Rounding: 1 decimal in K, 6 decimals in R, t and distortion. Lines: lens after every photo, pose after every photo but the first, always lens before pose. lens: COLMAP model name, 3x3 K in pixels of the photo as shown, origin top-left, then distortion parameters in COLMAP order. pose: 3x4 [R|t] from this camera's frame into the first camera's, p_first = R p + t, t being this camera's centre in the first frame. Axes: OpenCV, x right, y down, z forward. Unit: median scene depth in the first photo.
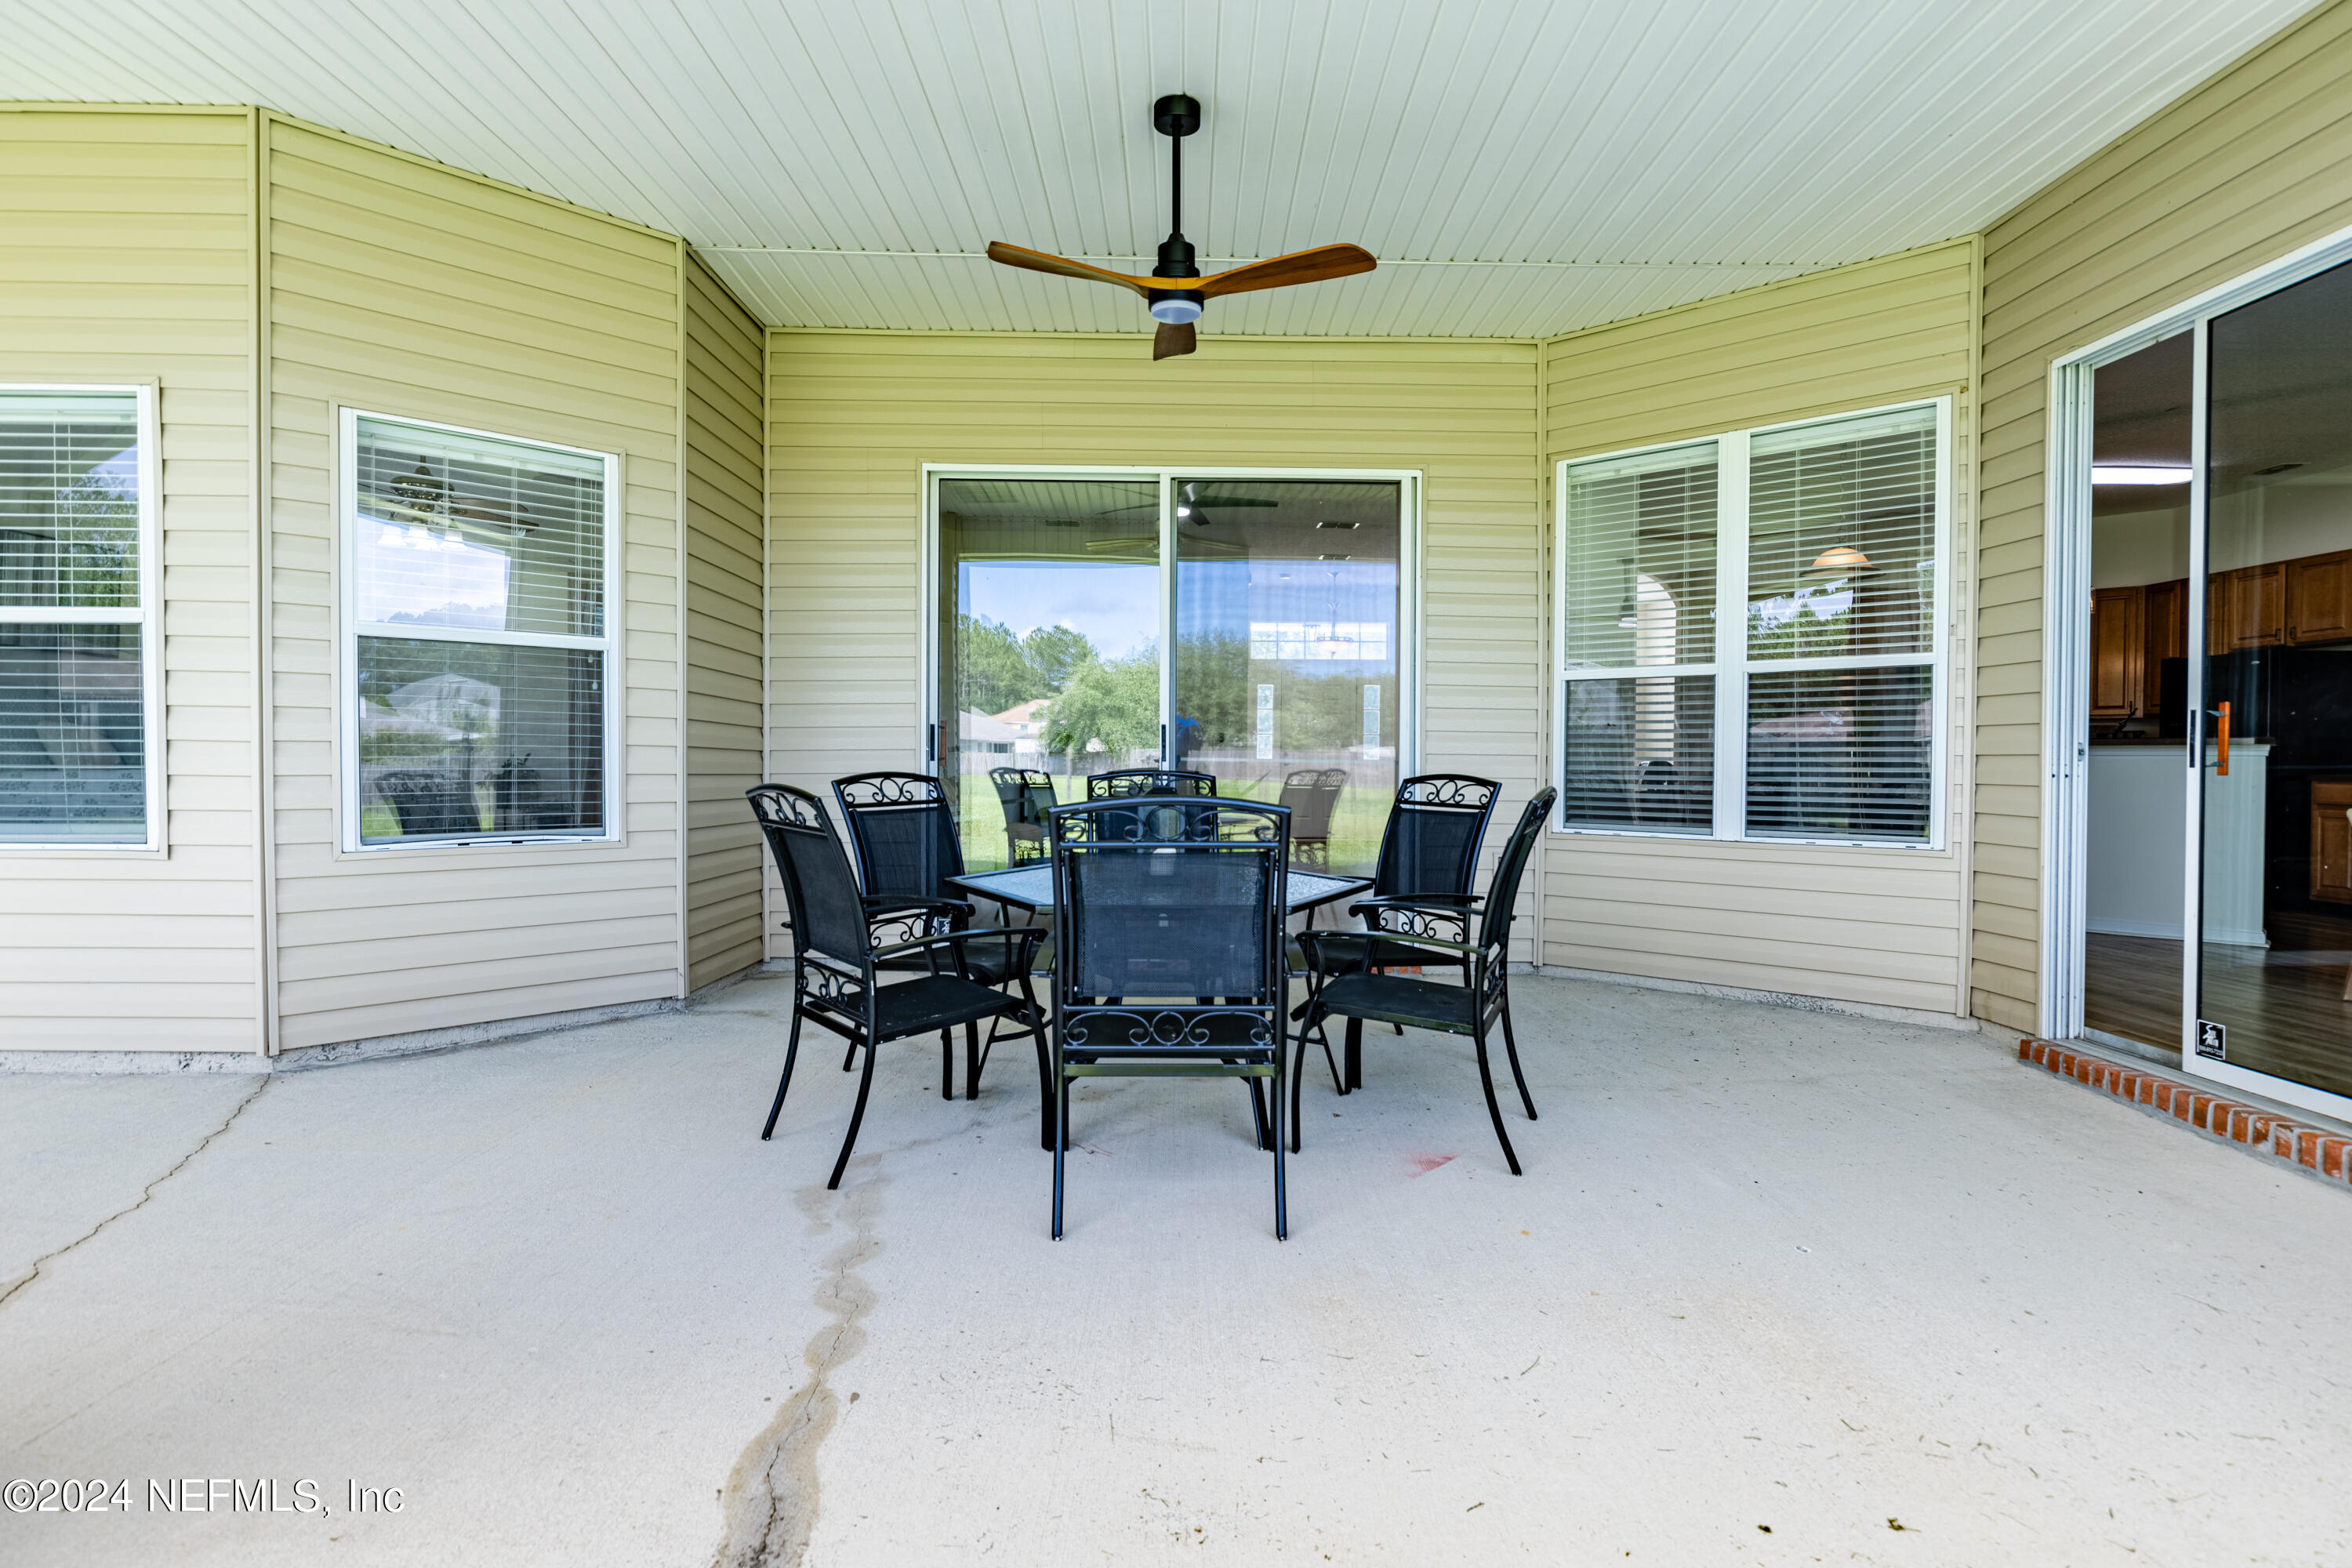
lens RADIAL K [[1238.5, 0, 1182.3], [0, 1238.5, 780.1], [0, 0, 1]] dist [0.006138, 0.000273]
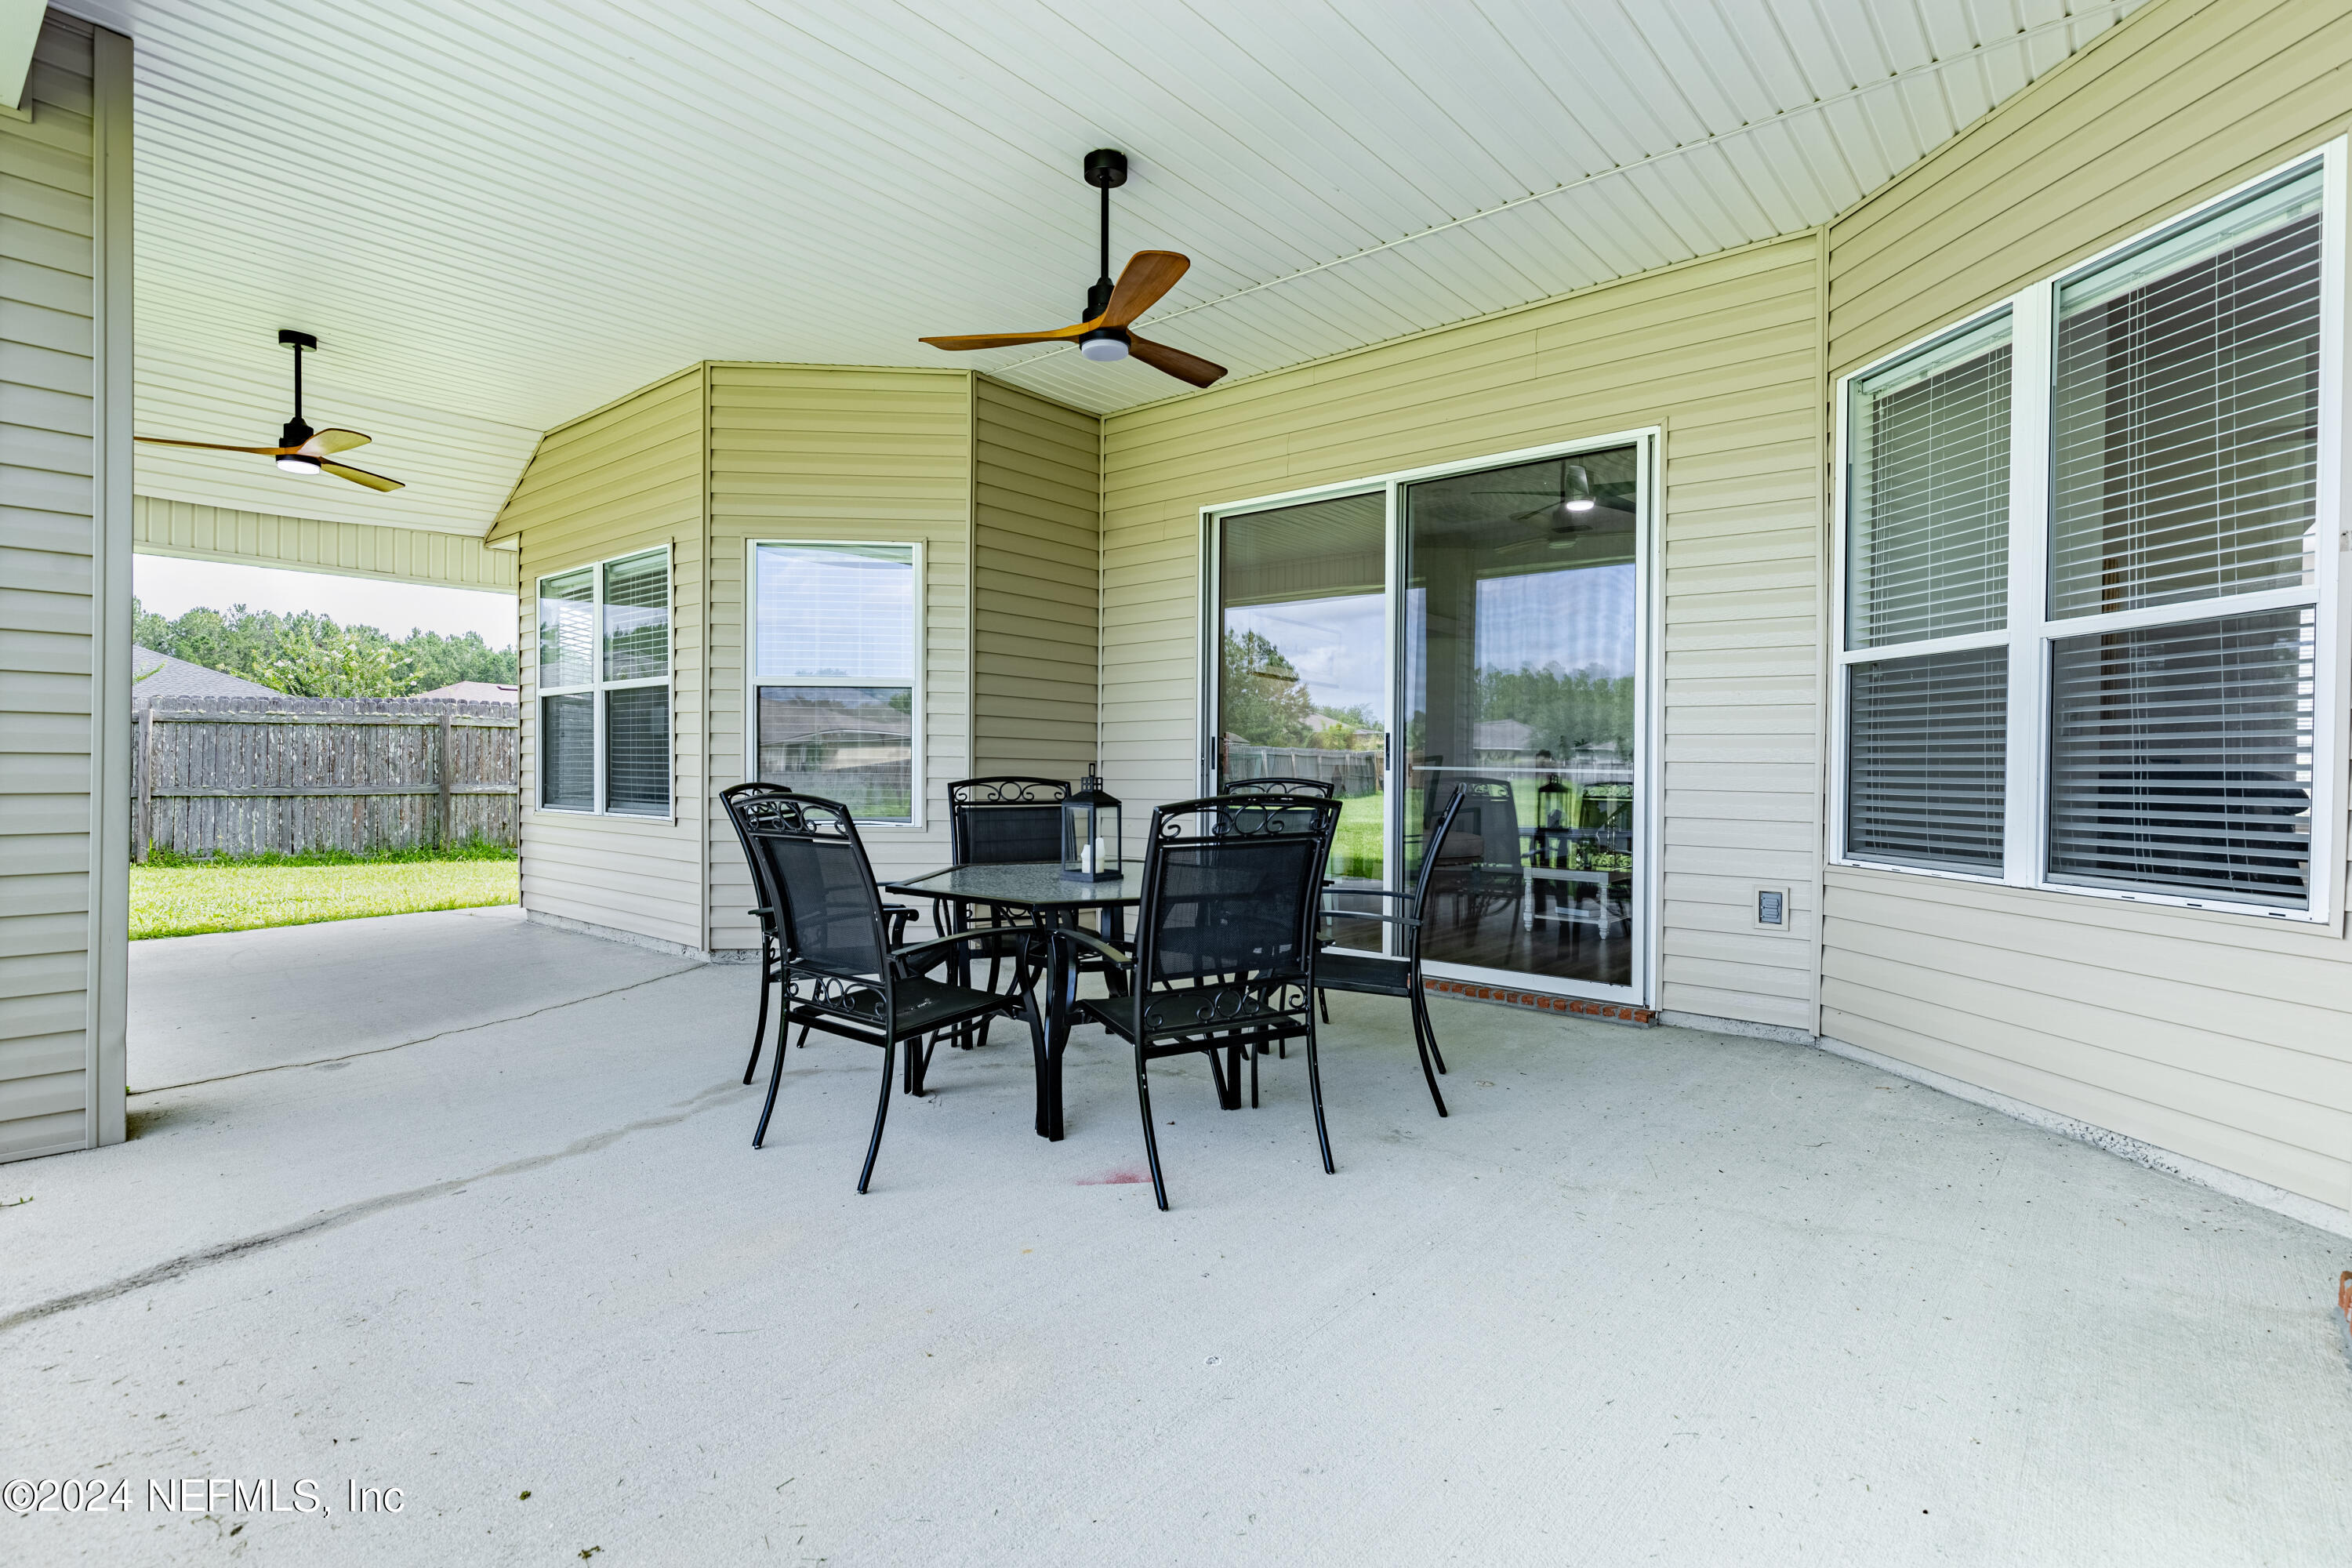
lens RADIAL K [[1149.5, 0, 1172.1], [0, 1149.5, 784.2], [0, 0, 1]] dist [0.002613, -0.000036]
pose [[0.745122, 0.009715, -0.666857, 0.624162], [-0.015404, 0.999878, -0.002645, 0.001346], [0.666750, 0.012243, 0.745181, 0.264178]]
